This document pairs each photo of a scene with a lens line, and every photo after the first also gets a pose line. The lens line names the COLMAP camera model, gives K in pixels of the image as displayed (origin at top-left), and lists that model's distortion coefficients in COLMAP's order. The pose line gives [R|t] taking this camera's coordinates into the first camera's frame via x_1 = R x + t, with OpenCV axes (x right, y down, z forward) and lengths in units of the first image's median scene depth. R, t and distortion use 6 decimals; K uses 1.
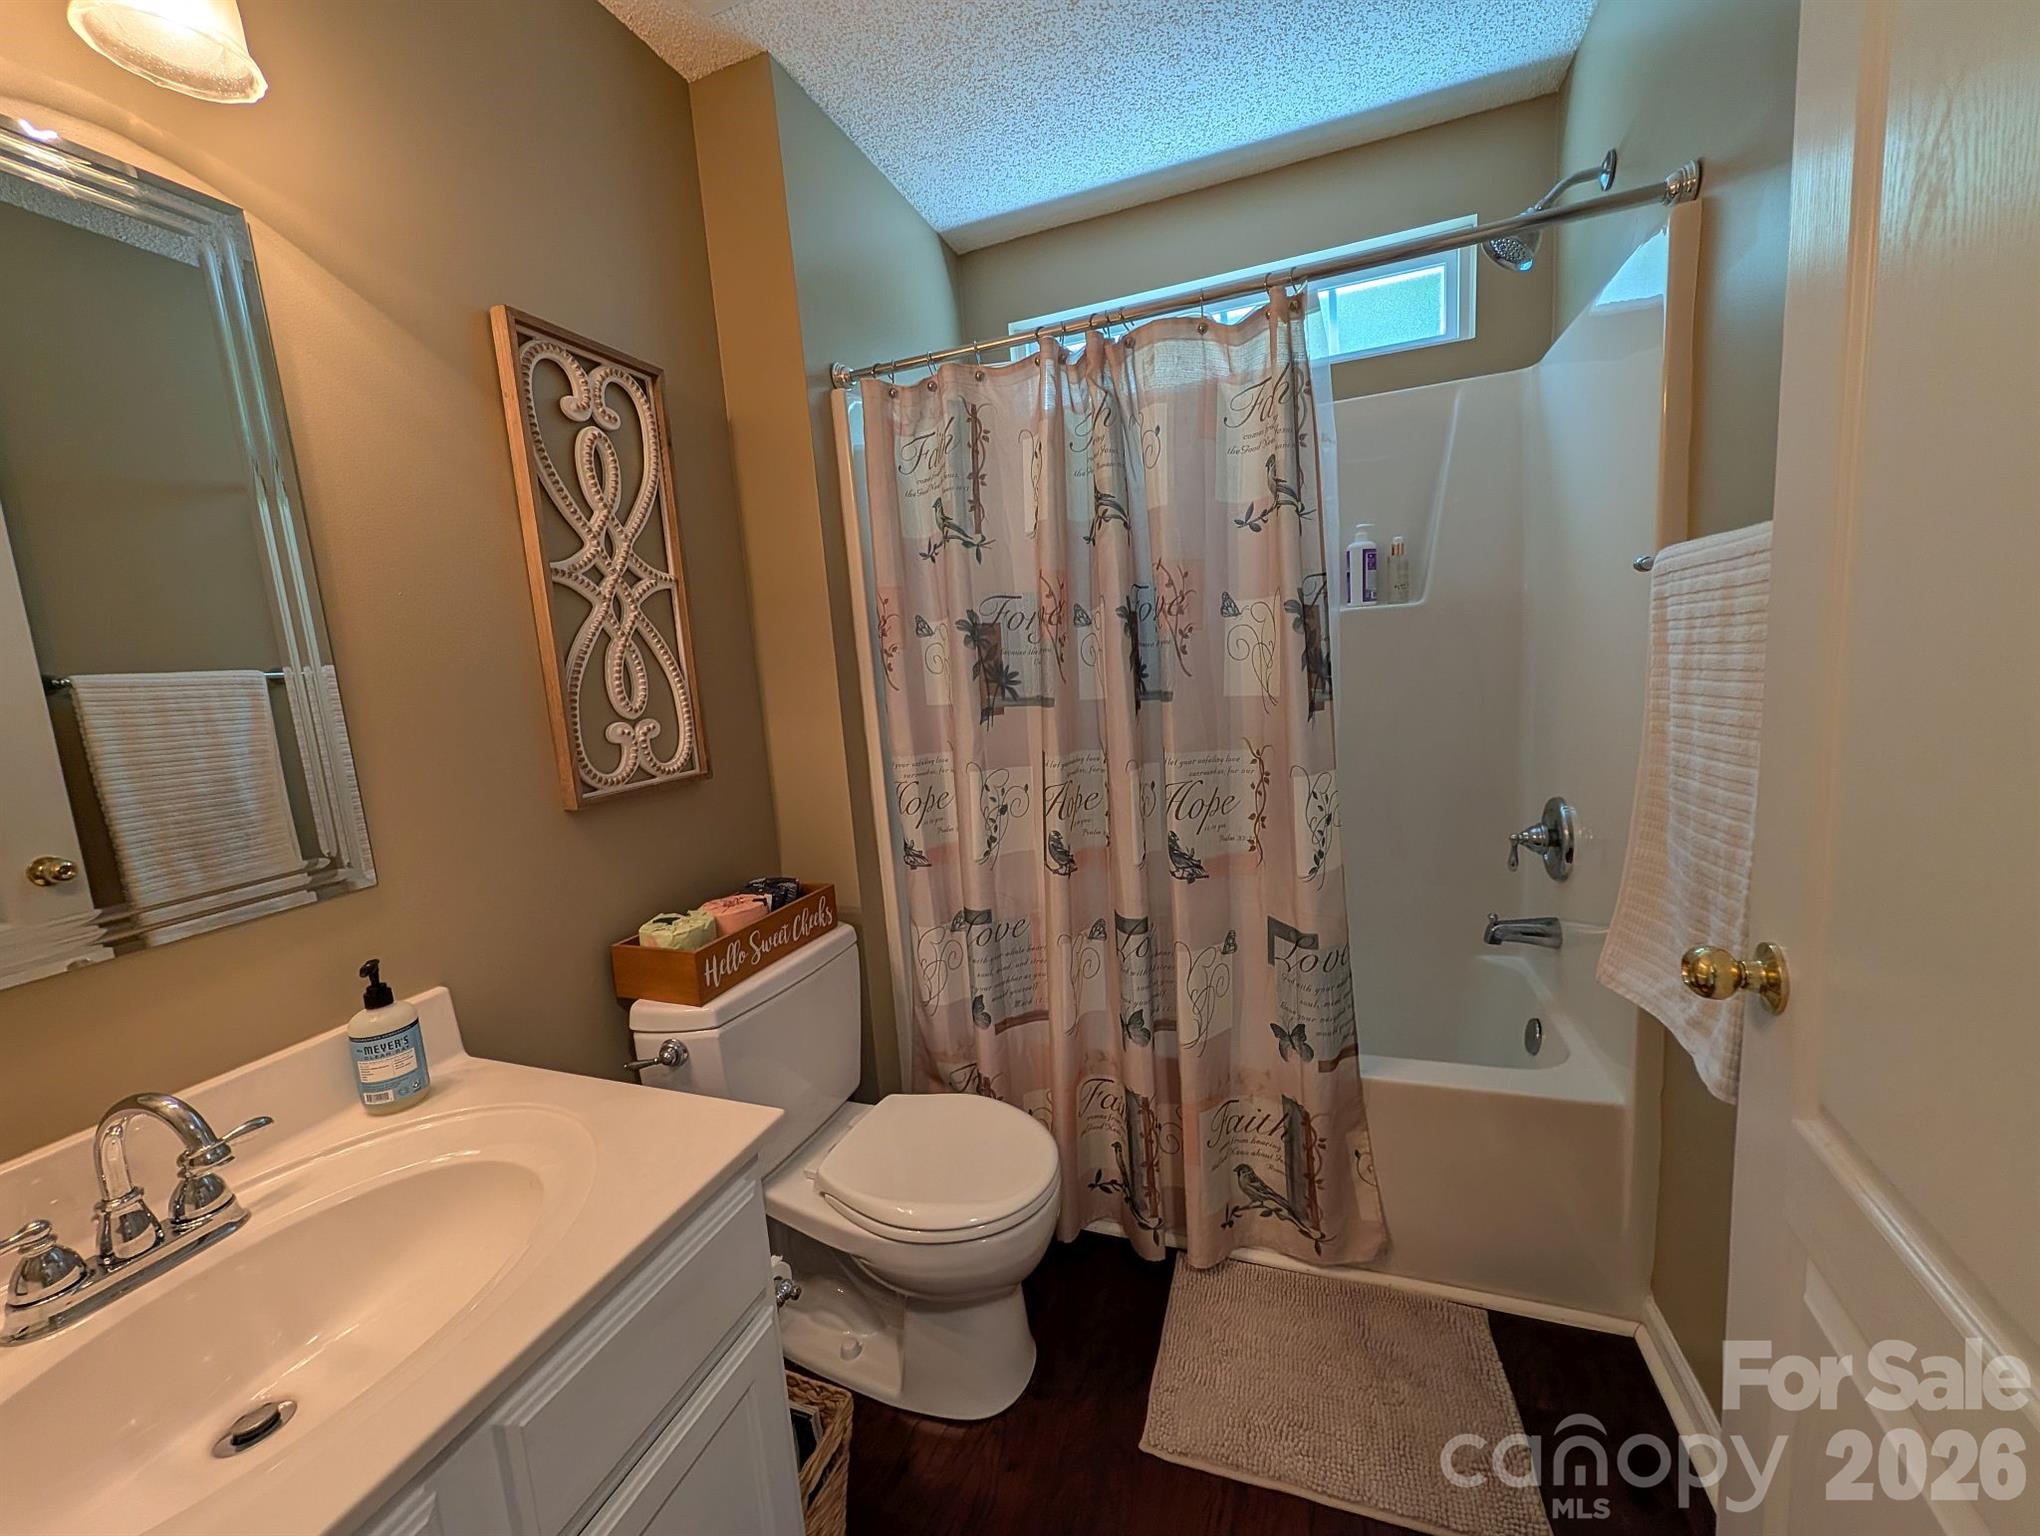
lens RADIAL K [[781.7, 0, 1011.0], [0, 781.7, 753.1], [0, 0, 1]] dist [0.001977, -0.000638]
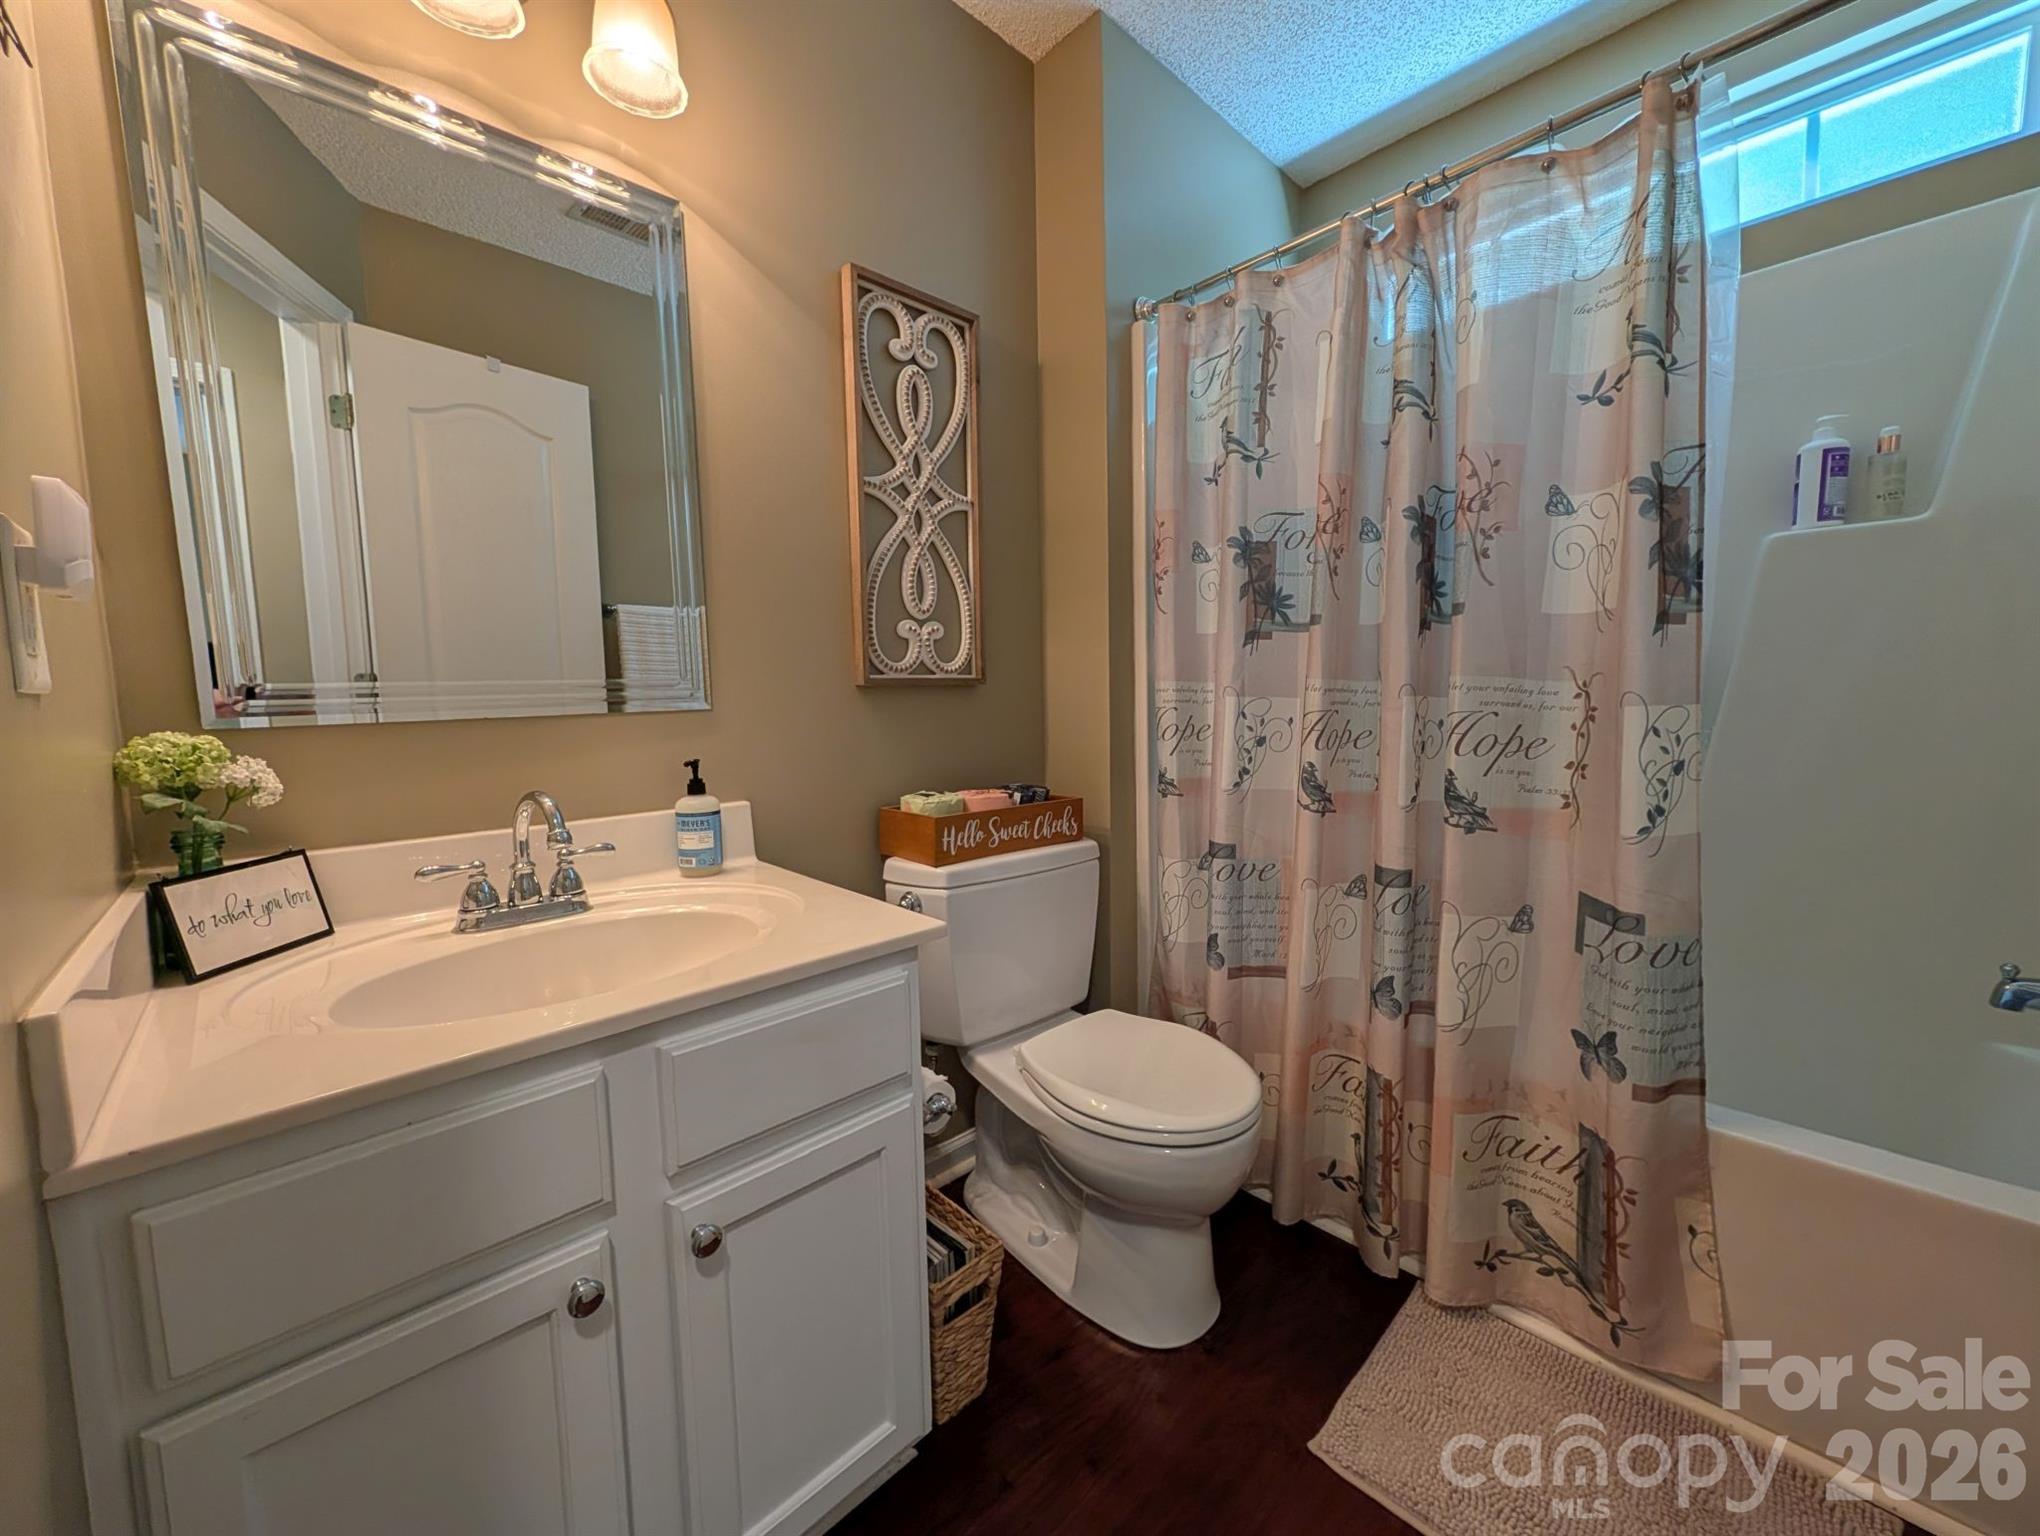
lens RADIAL K [[781.7, 0, 1020.3], [0, 781.7, 758.4], [0, 0, 1]] dist [0.001977, -0.000638]
pose [[0.896595, 0.093965, -0.432768, 0.155033], [-0.104585, 0.994516, -0.000740, 0.138066], [0.430325, 0.045924, 0.901505, 0.036680]]
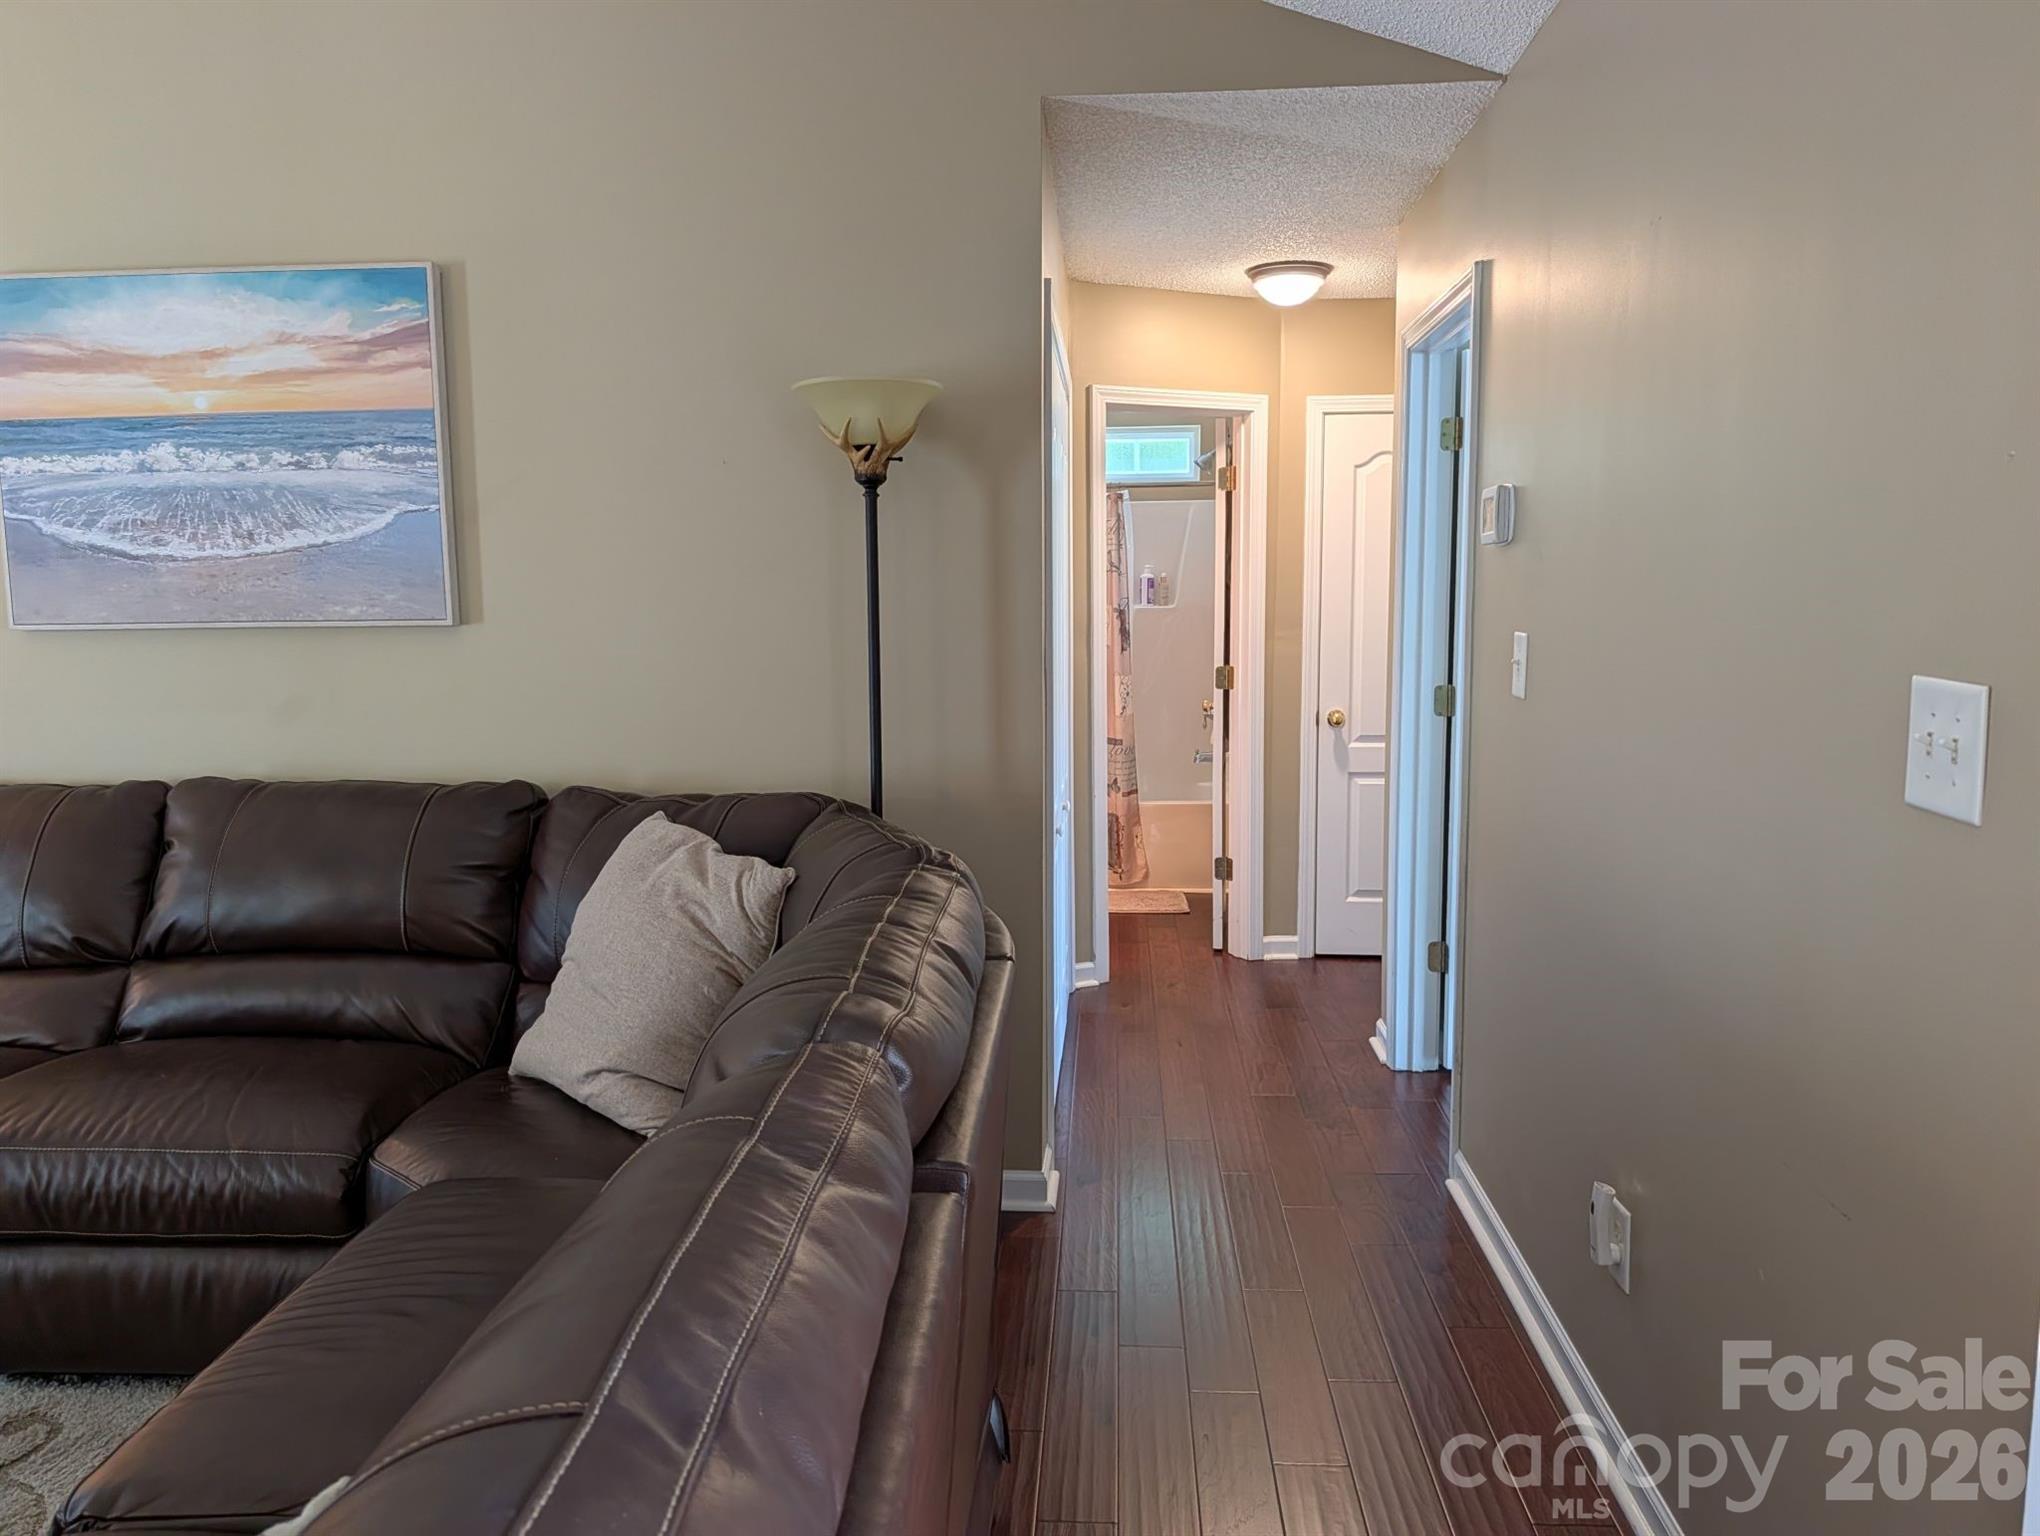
lens RADIAL K [[1792.8, 0, 1023.5], [0, 1792.8, 776.8], [0, 0, 1]] dist [-0.031807, -0.032036]
pose [[0.951255, 0.028074, 0.307124, -1.633477], [-0.019762, 0.999350, -0.030141, 0.515632], [-0.307770, 0.022602, 0.951192, -4.262486]]
